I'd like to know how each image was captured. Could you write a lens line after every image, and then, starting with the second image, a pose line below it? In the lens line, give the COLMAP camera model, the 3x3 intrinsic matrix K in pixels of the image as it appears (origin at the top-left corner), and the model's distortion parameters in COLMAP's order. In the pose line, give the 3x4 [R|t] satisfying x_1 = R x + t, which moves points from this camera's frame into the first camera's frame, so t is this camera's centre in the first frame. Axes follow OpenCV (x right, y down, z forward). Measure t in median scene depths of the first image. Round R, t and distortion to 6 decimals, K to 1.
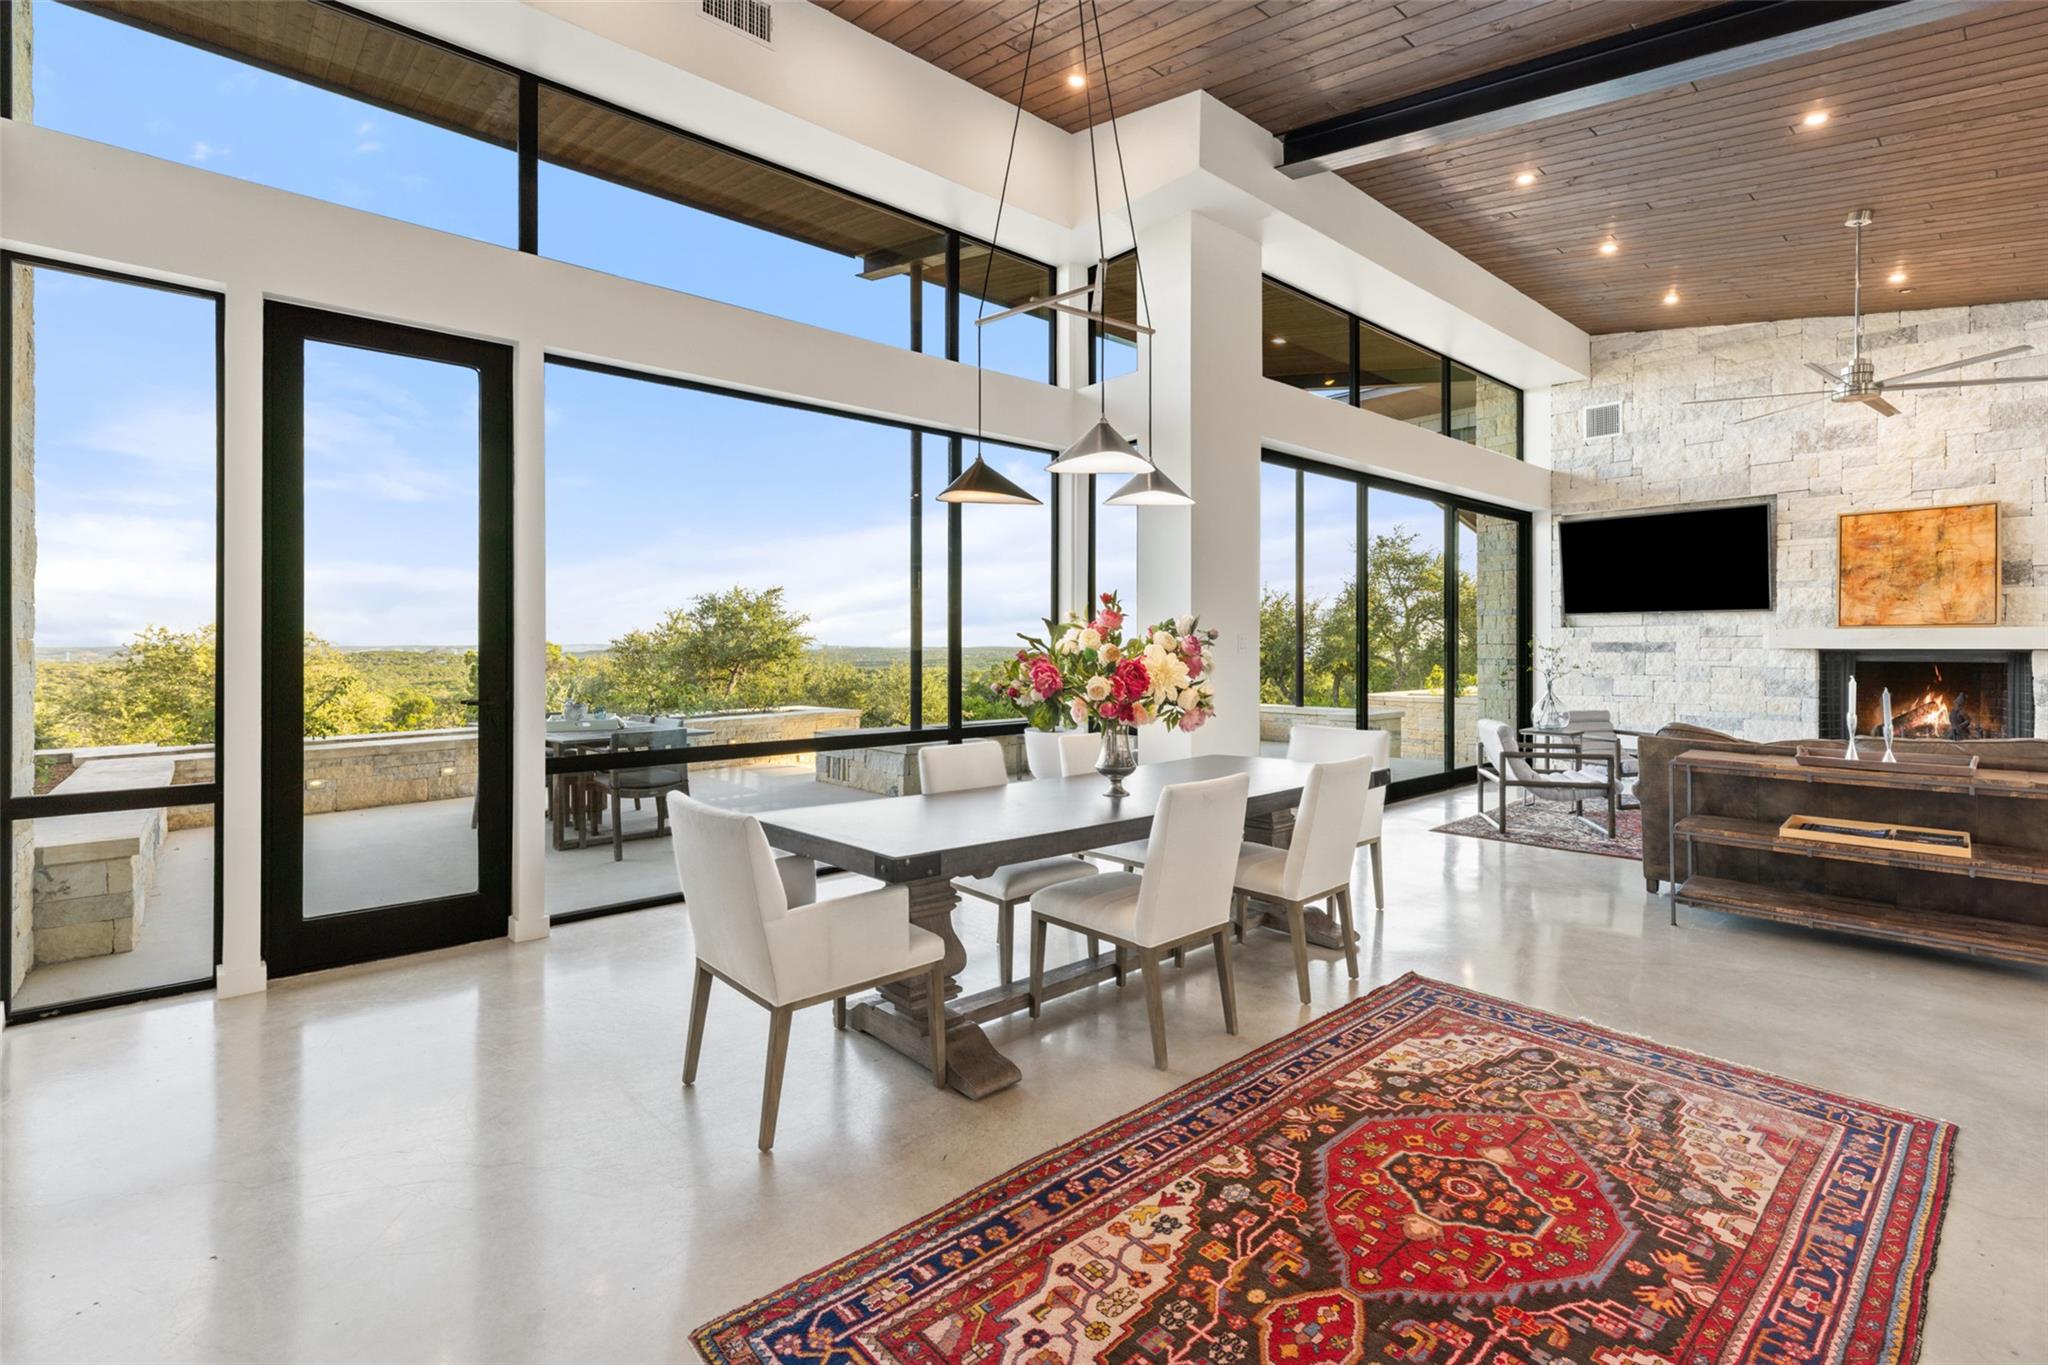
lens RADIAL K [[926.4, 0, 1022.2], [0, 926.4, 645.1], [0, 0, 1]] dist [0.003398, 0.000187]
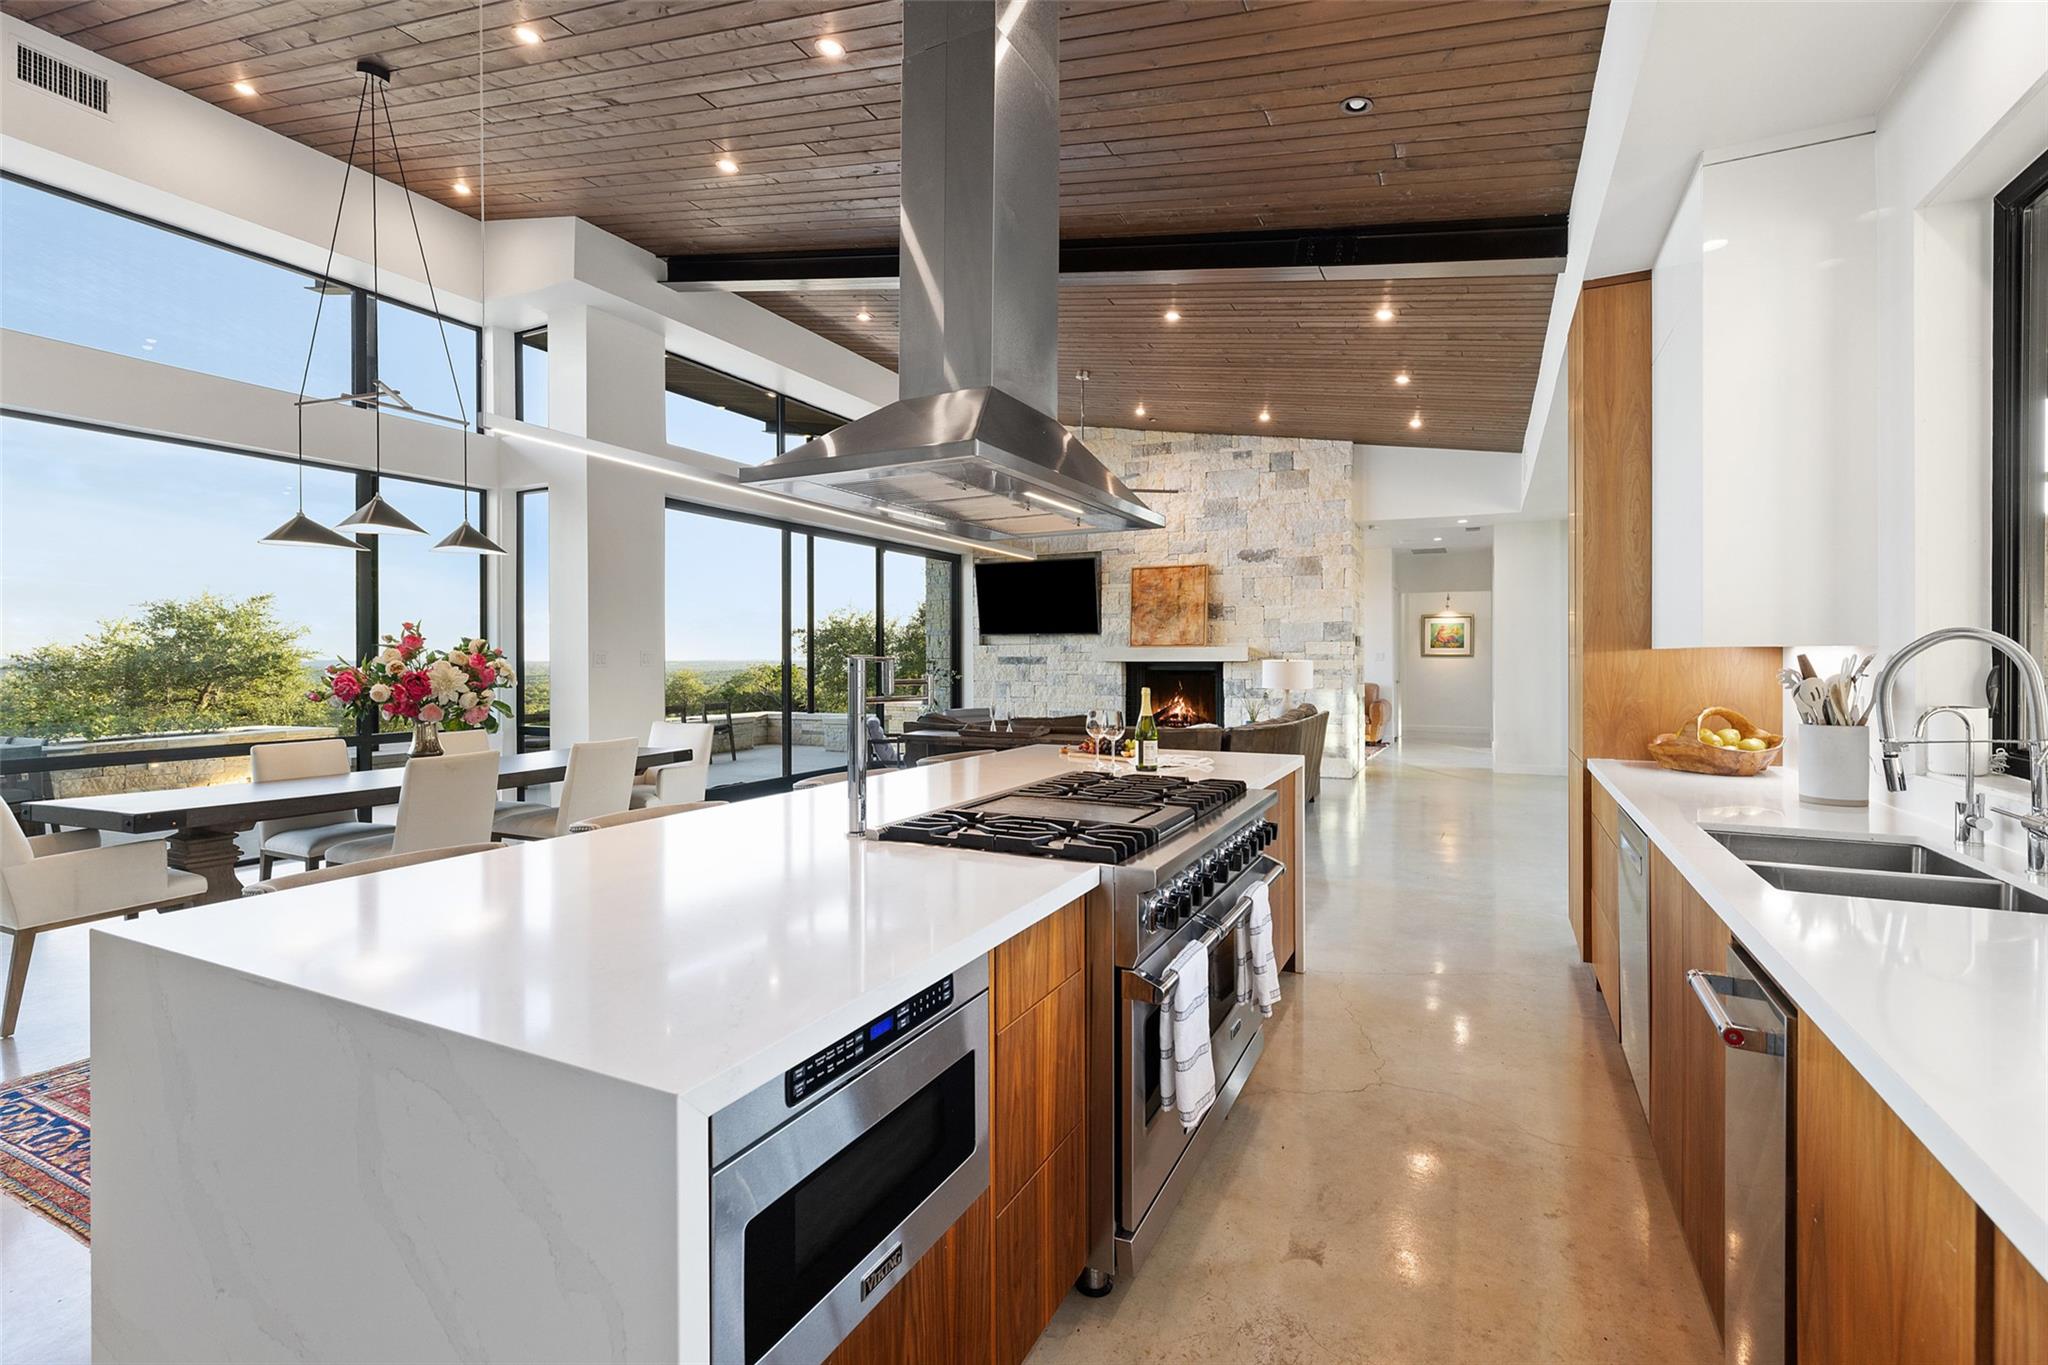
lens RADIAL K [[924.8, 0, 1029.3], [0, 924.8, 662.1], [0, 0, 1]] dist [0.003554, 0.000736]
pose [[0.922282, -0.003415, 0.386502, 0.194967], [0.001994, 0.999990, 0.004075, -0.001131], [-0.386512, -0.002988, 0.922279, -0.279425]]
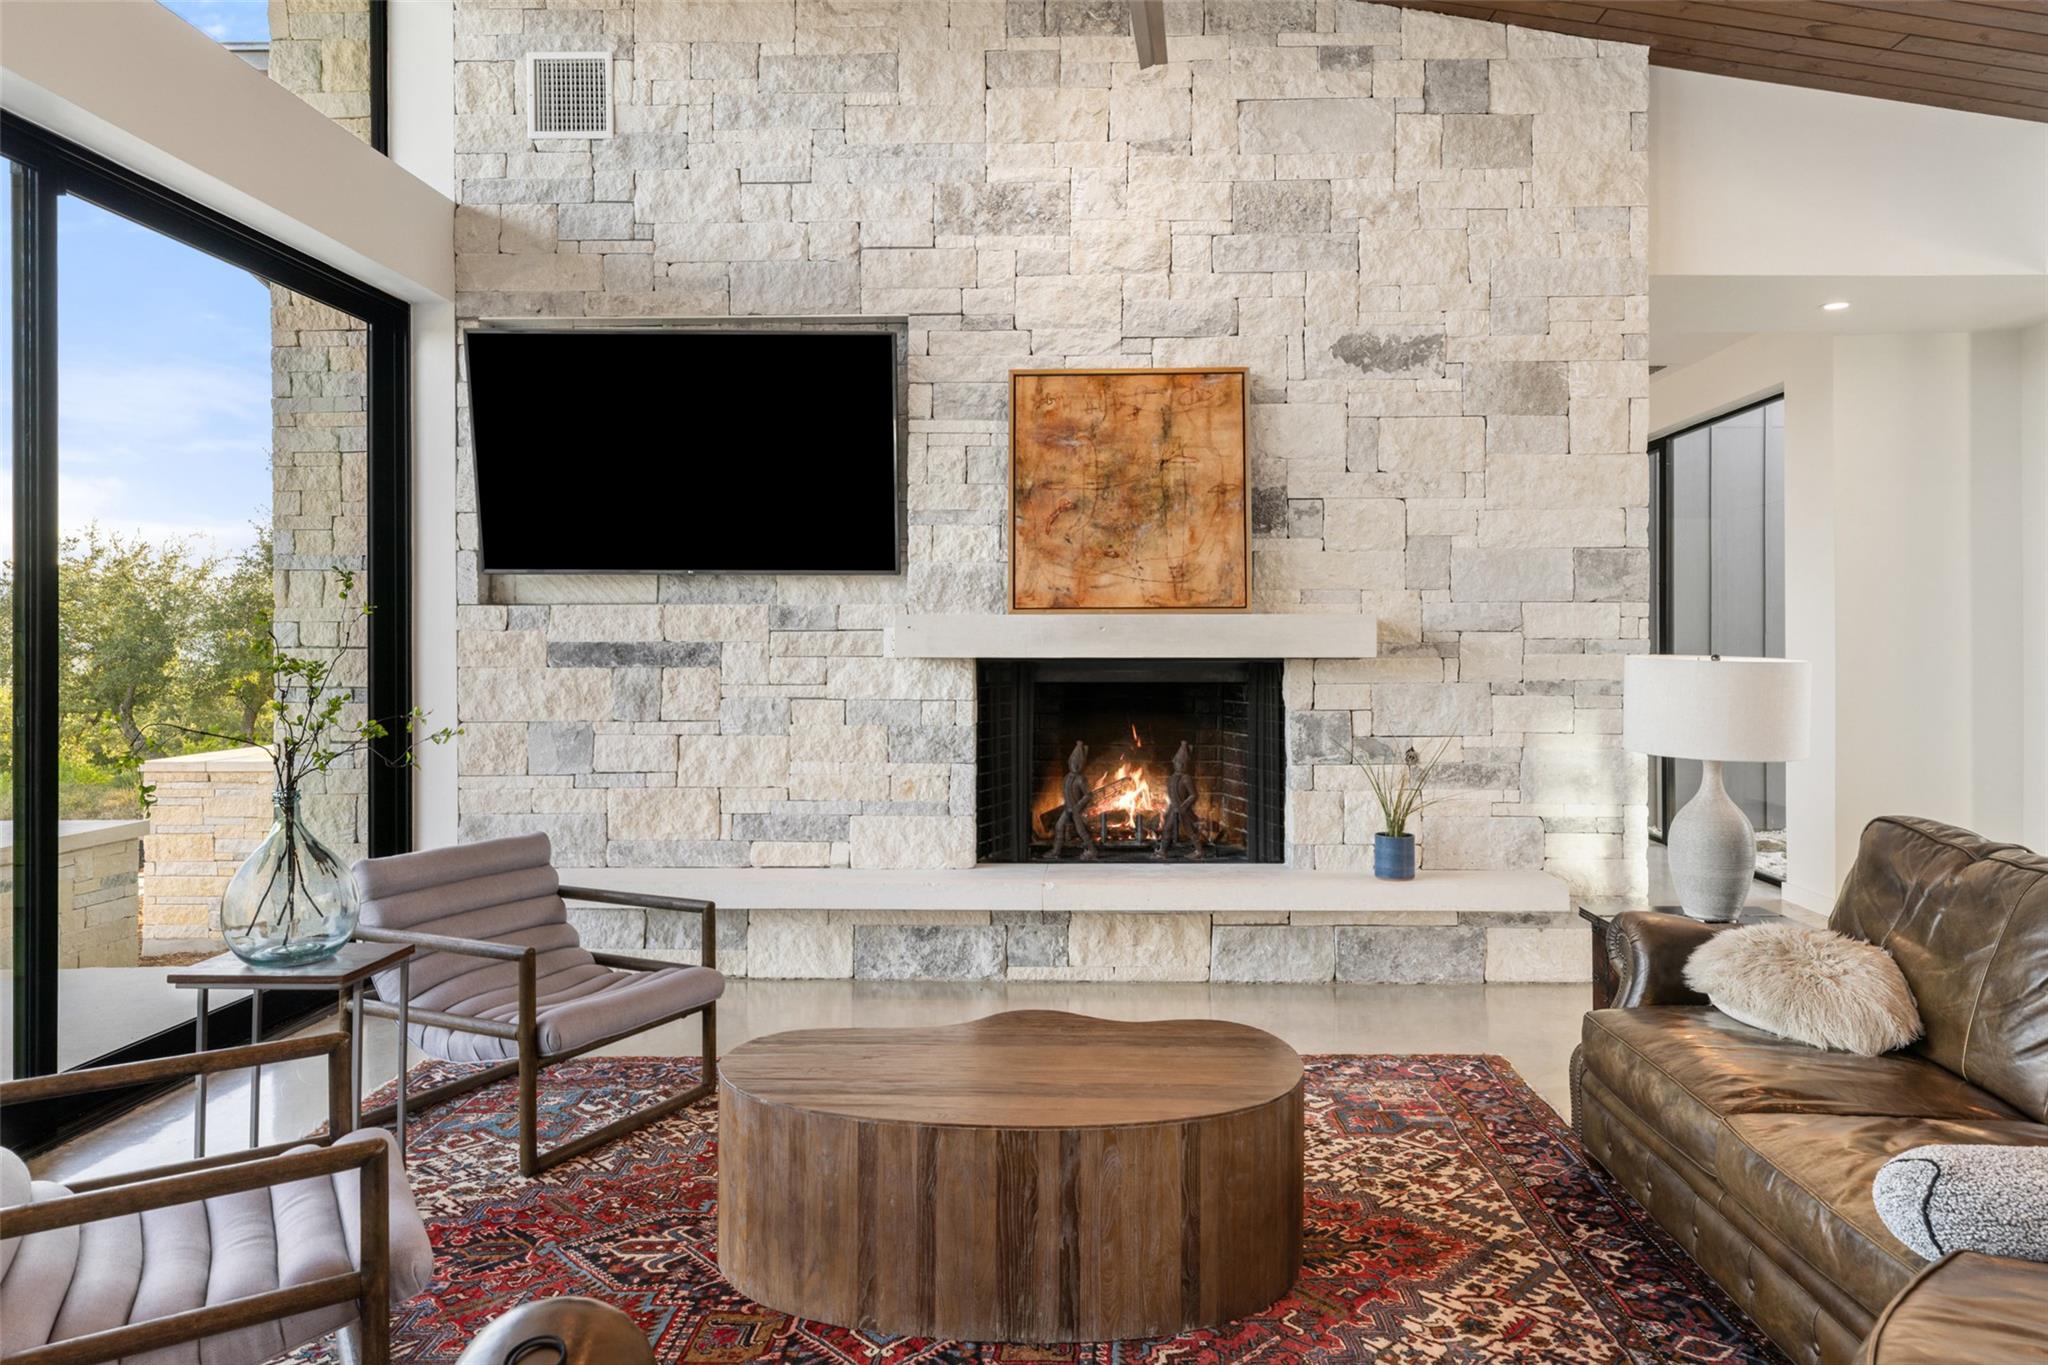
lens RADIAL K [[1306.8, 0, 1081.6], [0, 1306.8, 643.3], [0, 0, 1]] dist [0.015100, 0.001643]
pose [[0.672633, -0.000099, 0.739976, 0.450279], [0.000311, 1.000000, -0.000148, -0.003377], [-0.739976, 0.000330, 0.672633, 0.575429]]
